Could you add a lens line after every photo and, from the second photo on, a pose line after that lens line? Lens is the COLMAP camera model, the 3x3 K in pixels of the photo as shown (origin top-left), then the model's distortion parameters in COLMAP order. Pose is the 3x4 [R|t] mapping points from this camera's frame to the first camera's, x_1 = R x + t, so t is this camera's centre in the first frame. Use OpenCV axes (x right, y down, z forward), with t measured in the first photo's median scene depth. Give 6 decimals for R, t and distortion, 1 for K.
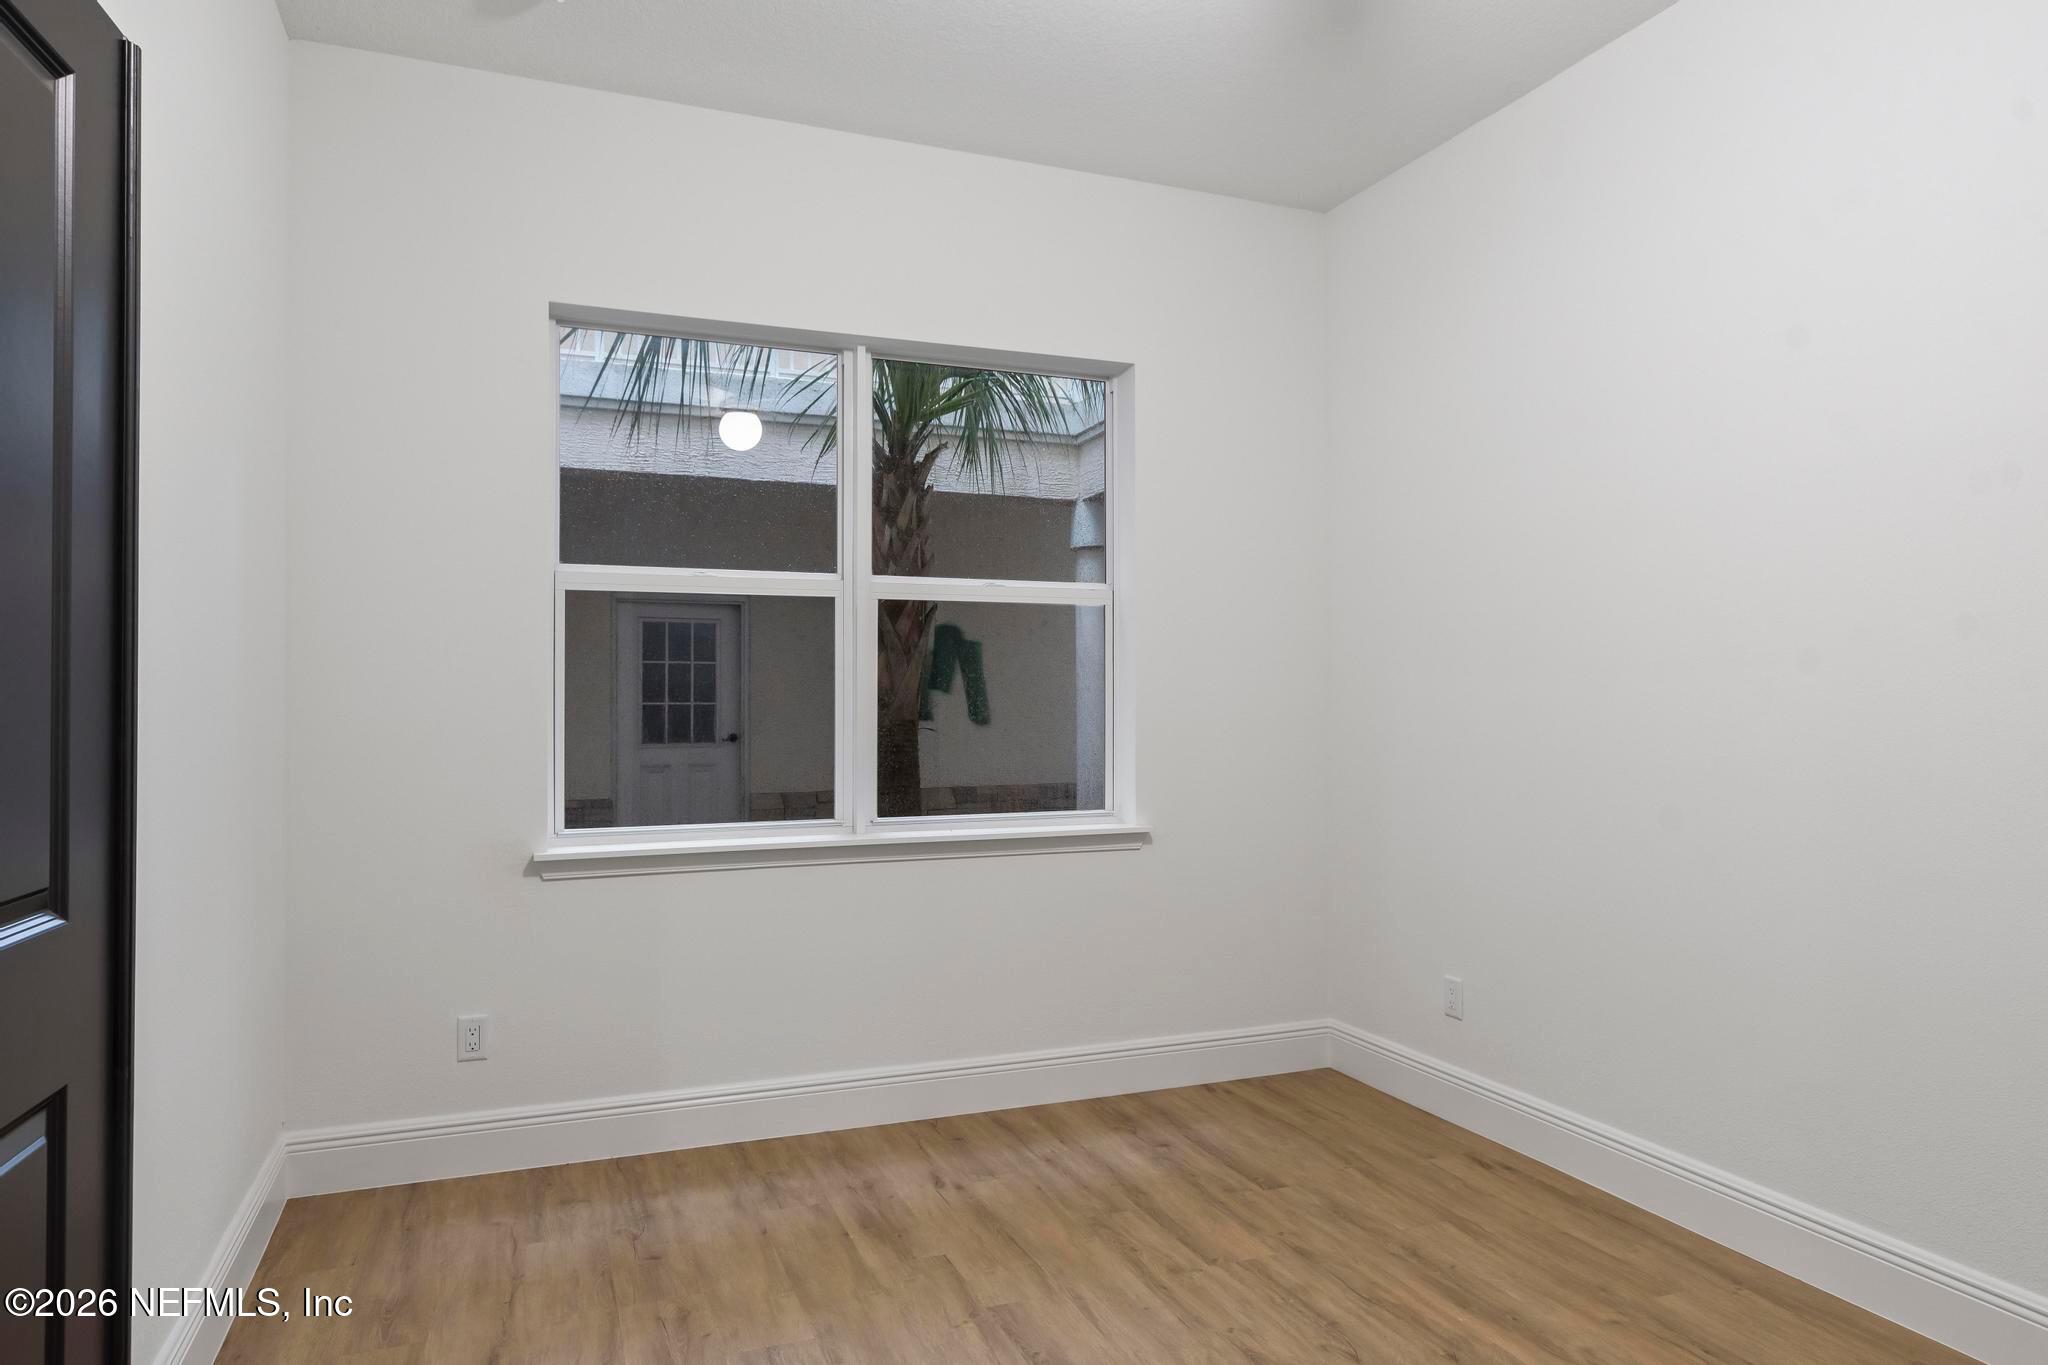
lens RADIAL K [[1250.0, 0, 1015.6], [0, 1250.0, 692.8], [0, 0, 1]] dist [0.006891, 0.000478]
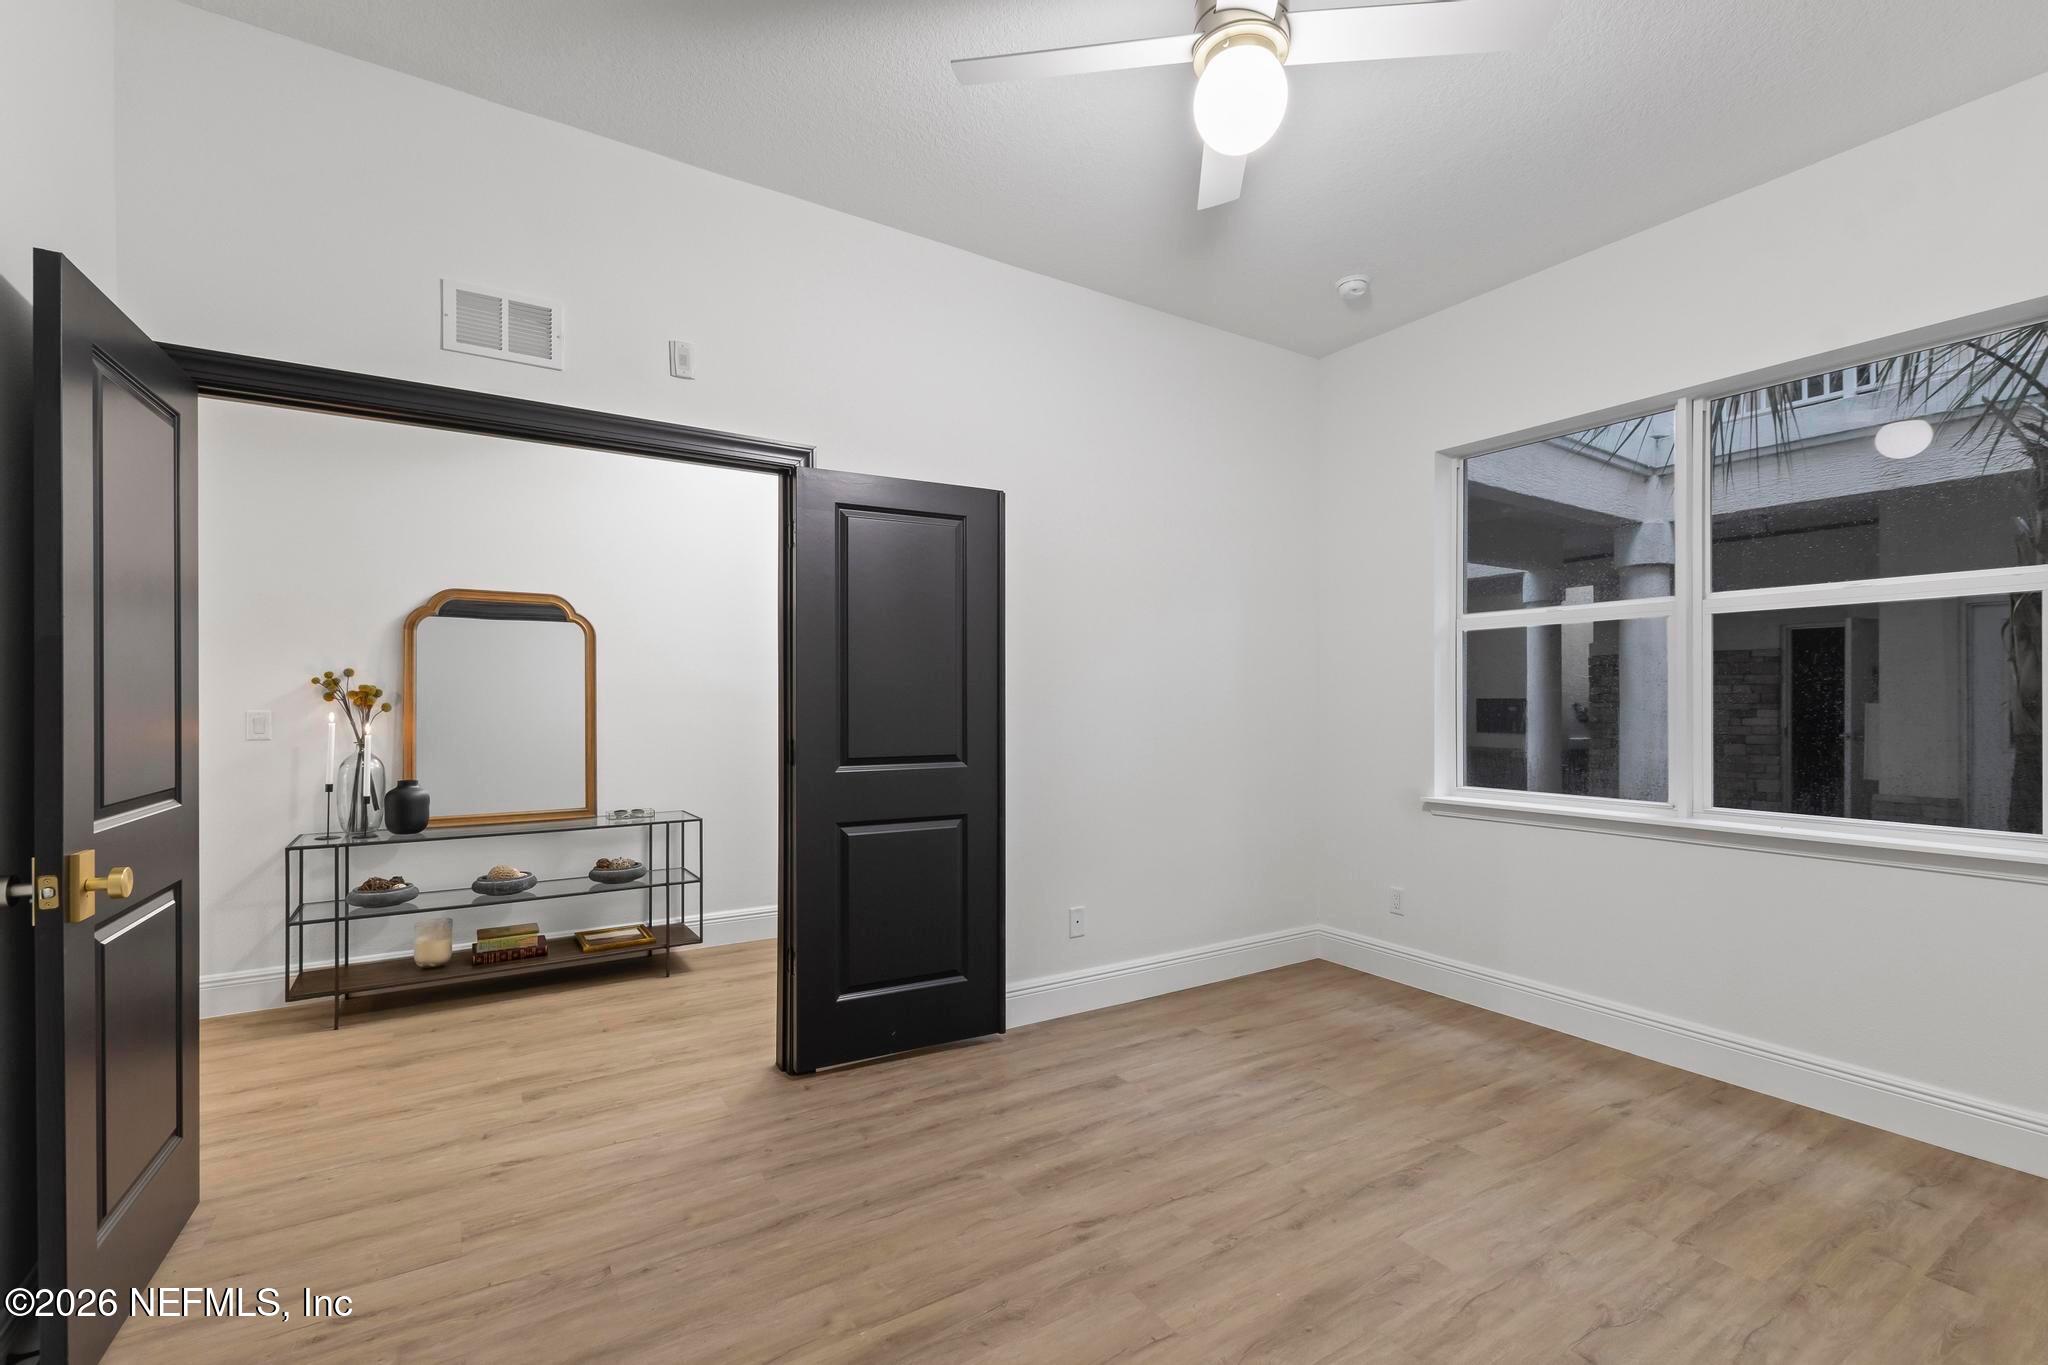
lens RADIAL K [[902.5, 0, 1026.7], [0, 902.5, 700.5], [0, 0, 1]] dist [0.013861, -0.006693]
pose [[0.194358, 0.000554, -0.980931, 0.664028], [0.003071, 0.999995, 0.001173, 0.000801], [0.980926, -0.003240, 0.194355, 0.266638]]
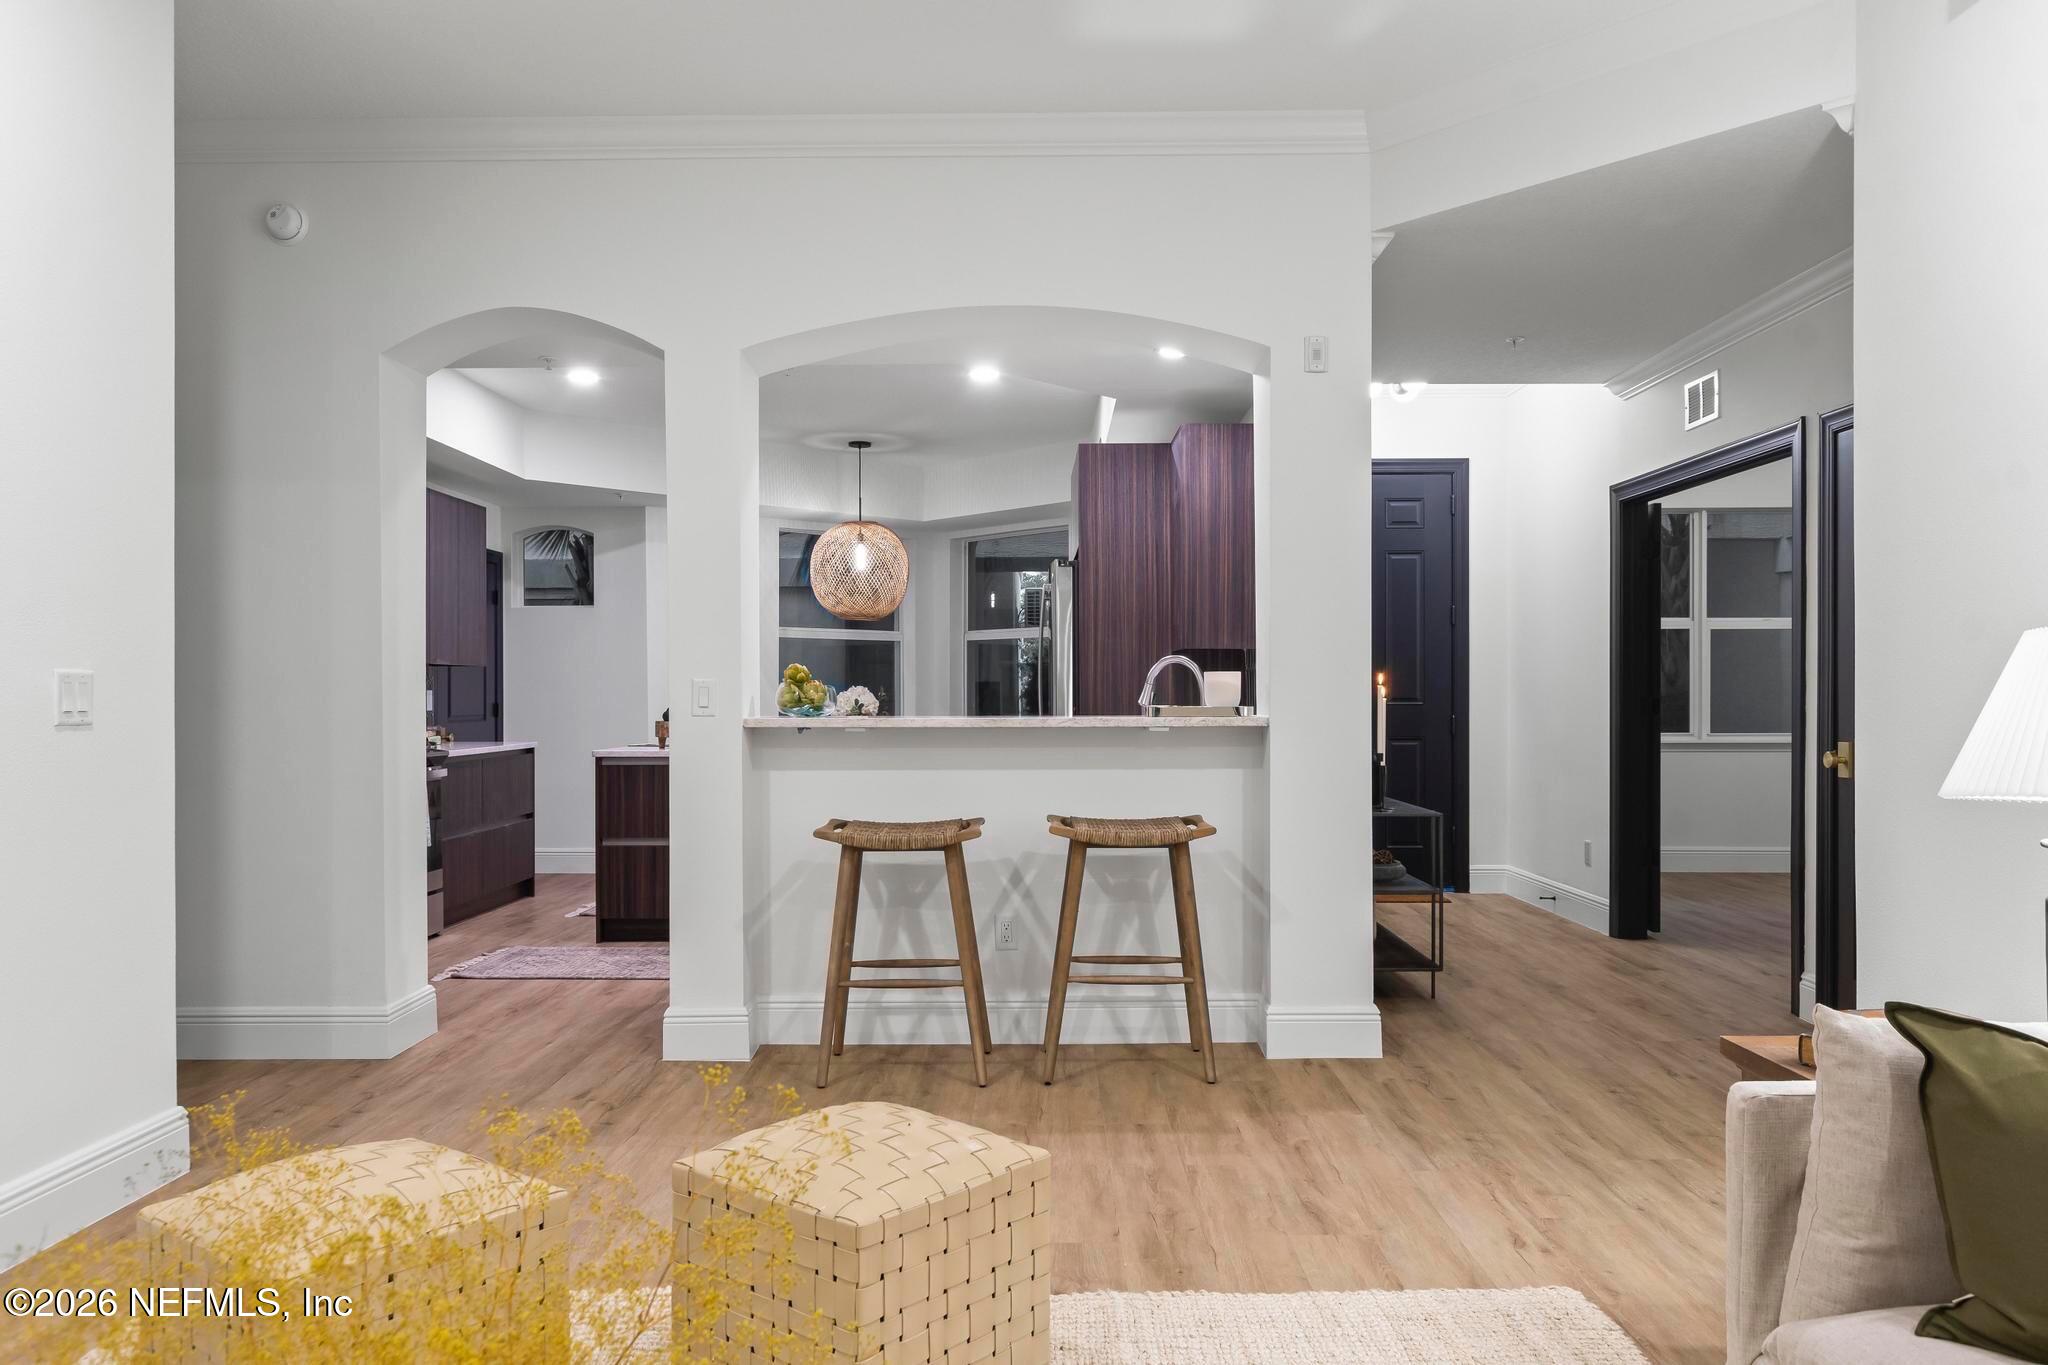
lens RADIAL K [[1428.7, 0, 1019.1], [0, 1428.7, 701.4], [0, 0, 1]] dist [-0.007492, -0.000981]
pose [[0.923377, 0.000242, -0.383894, -0.306067], [0.003029, 0.999964, 0.007916, 0.028181], [0.383882, -0.008472, 0.923343, -1.926257]]
